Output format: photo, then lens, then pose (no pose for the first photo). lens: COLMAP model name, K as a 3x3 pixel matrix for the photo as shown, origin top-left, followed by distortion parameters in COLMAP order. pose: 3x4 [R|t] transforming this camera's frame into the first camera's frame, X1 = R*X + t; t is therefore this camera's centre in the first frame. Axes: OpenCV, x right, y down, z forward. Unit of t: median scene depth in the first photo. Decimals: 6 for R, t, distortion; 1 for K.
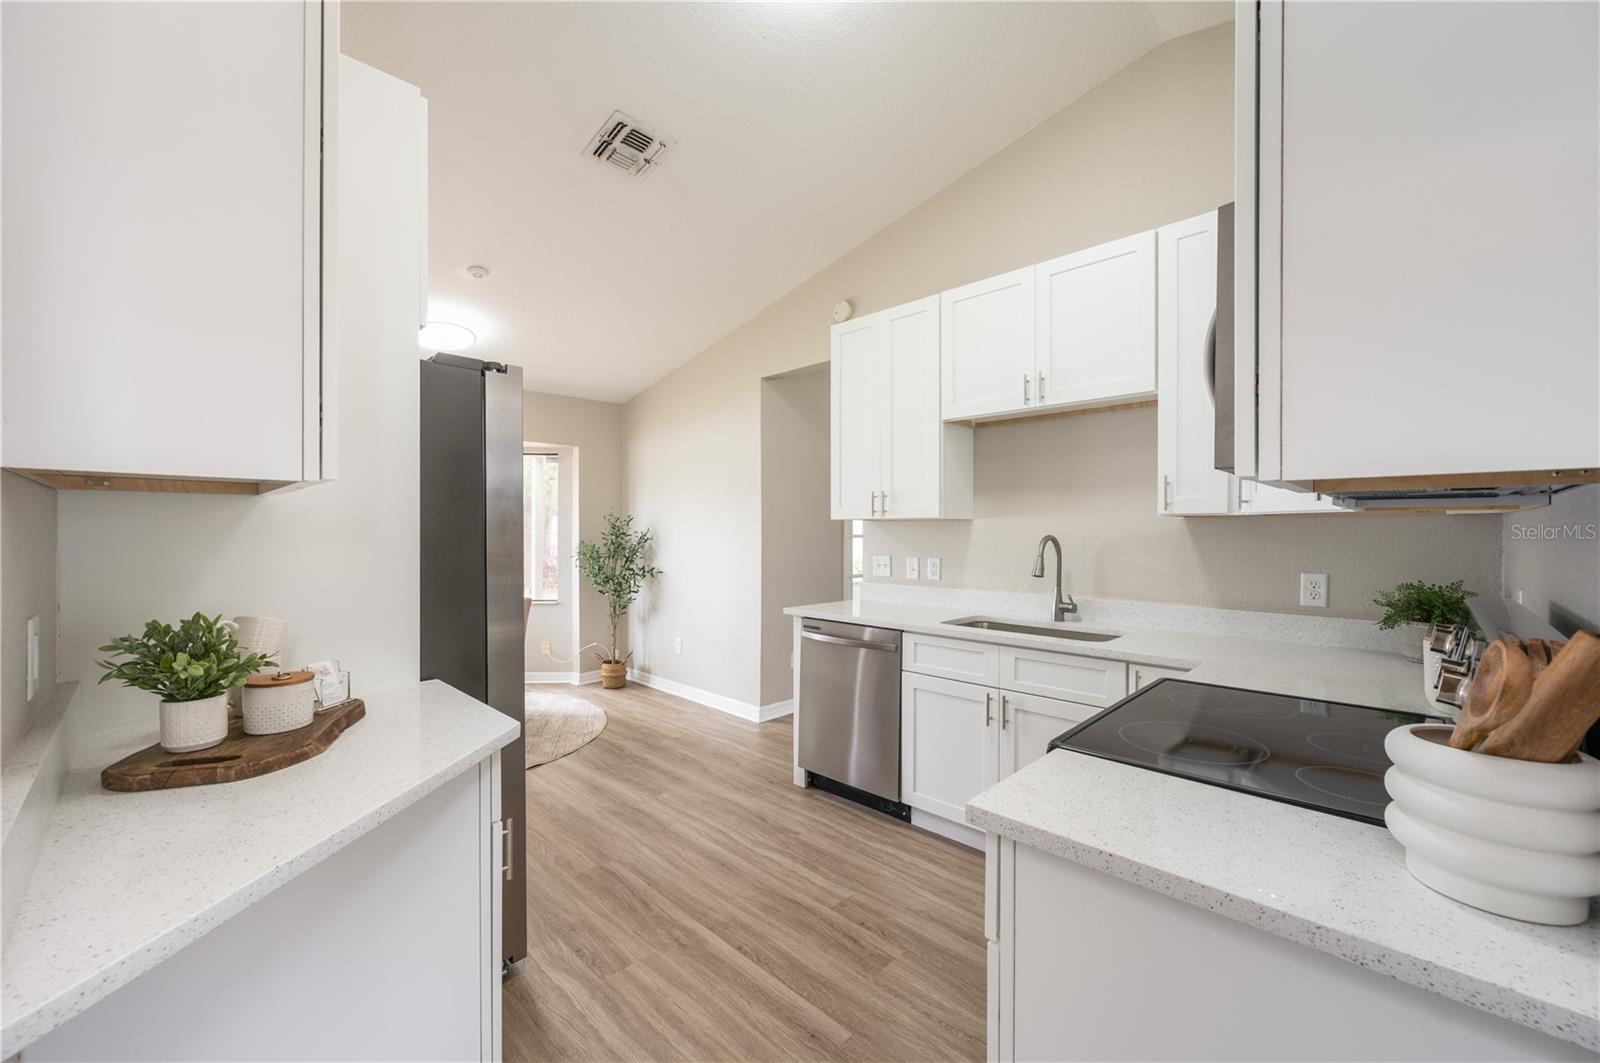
lens RADIAL K [[638.0, 0, 792.3], [0, 638.0, 532.7], [0, 0, 1]] dist [0.000368, -0.000300]
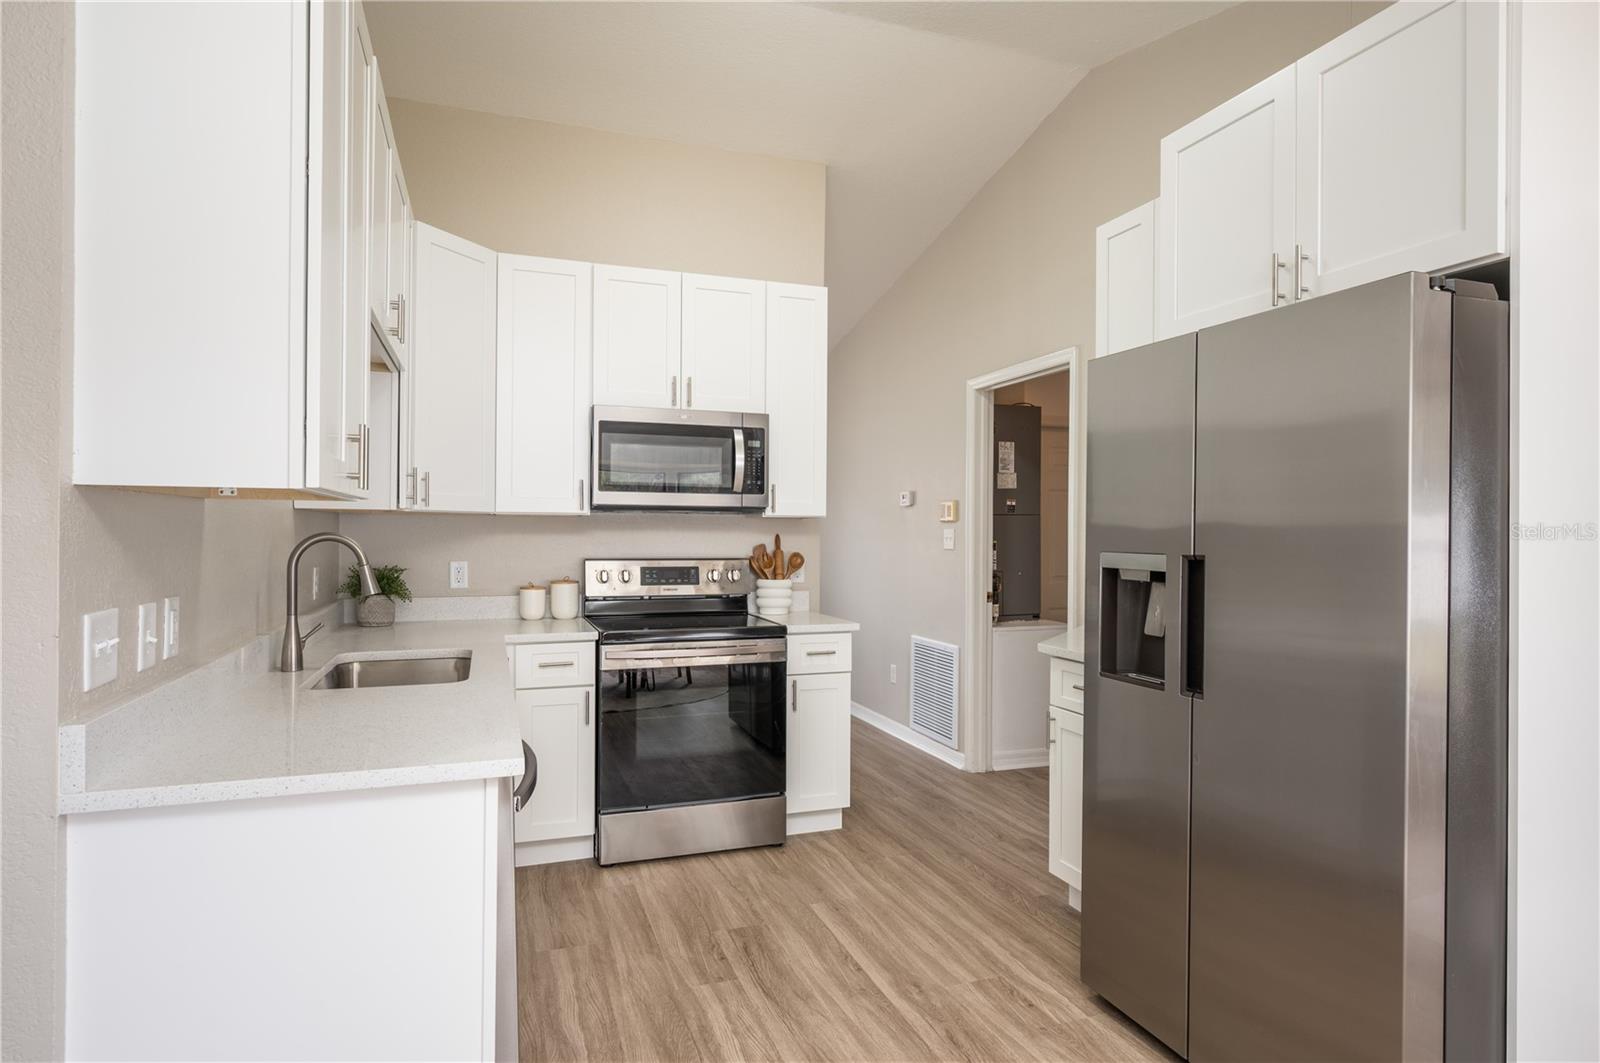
lens RADIAL K [[871.2, 0, 796.4], [0, 871.2, 532.6], [0, 0, 1]] dist [-0.001585, -0.000146]
pose [[-0.901778, -0.006789, 0.432146, -0.536741], [-0.005172, 0.999975, 0.004916, -0.005152], [-0.432169, 0.002198, -0.901790, 2.137486]]
